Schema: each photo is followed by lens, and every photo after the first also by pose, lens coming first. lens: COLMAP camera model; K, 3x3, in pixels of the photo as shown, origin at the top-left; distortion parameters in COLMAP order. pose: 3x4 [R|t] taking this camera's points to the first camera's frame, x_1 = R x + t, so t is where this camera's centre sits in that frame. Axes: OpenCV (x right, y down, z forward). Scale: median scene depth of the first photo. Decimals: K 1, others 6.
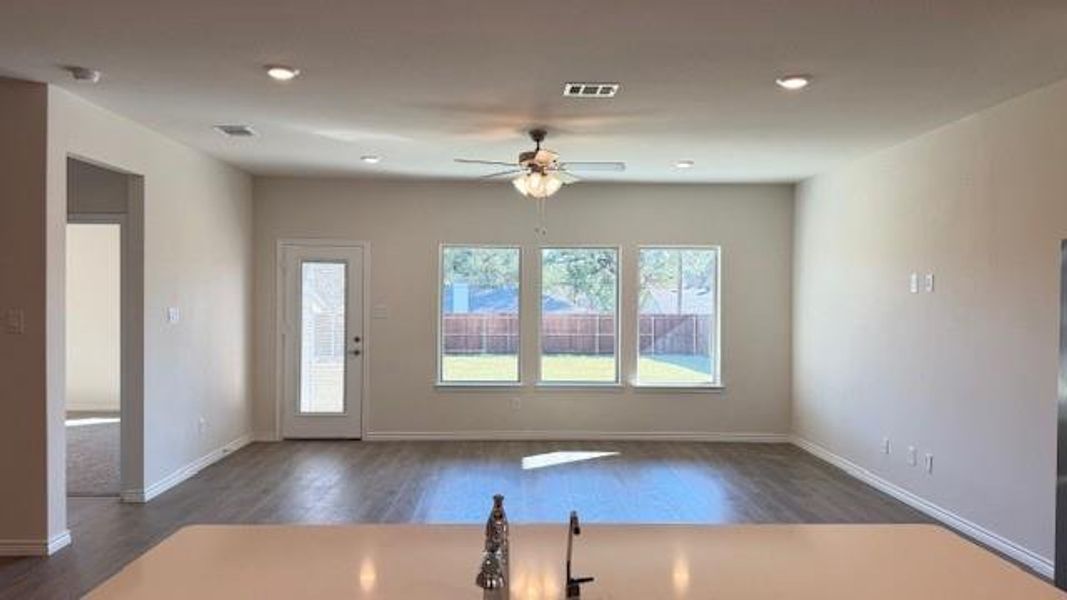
lens RADIAL K [[719.5, 0, 533.5], [0, 719.5, 300.0], [0, 0, 1]] dist [0.005378, 0.001686]
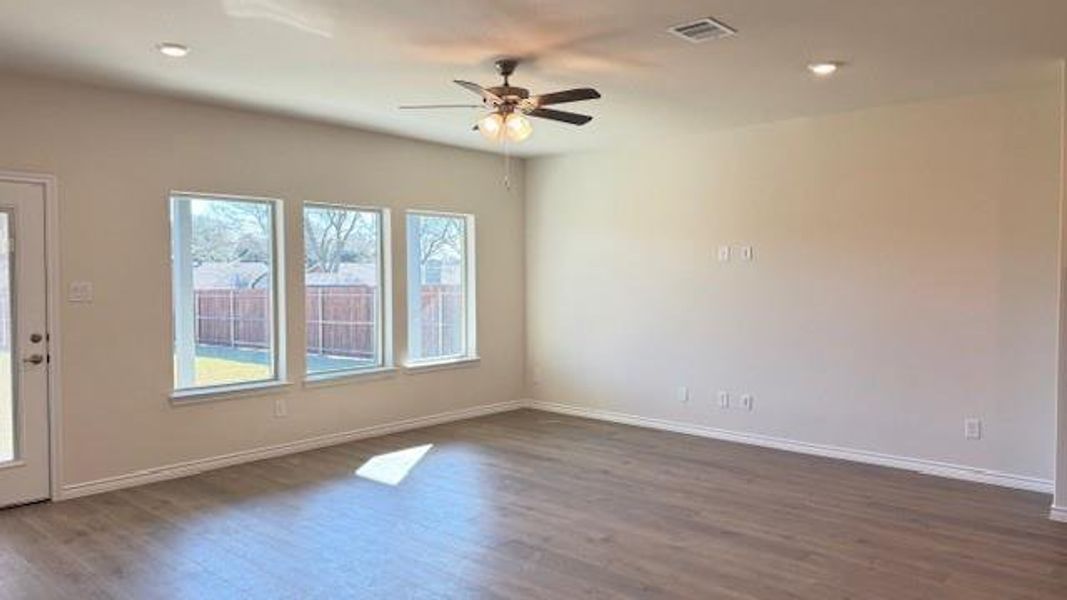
lens RADIAL K [[719.5, 0, 533.5], [0, 719.5, 300.0], [0, 0, 1]] dist [0.005378, 0.001686]
pose [[0.688229, -0.035876, 0.724606, -0.396148], [0.010452, 0.999163, 0.039543, 0.002711], [-0.725418, -0.019642, 0.688028, 0.277900]]
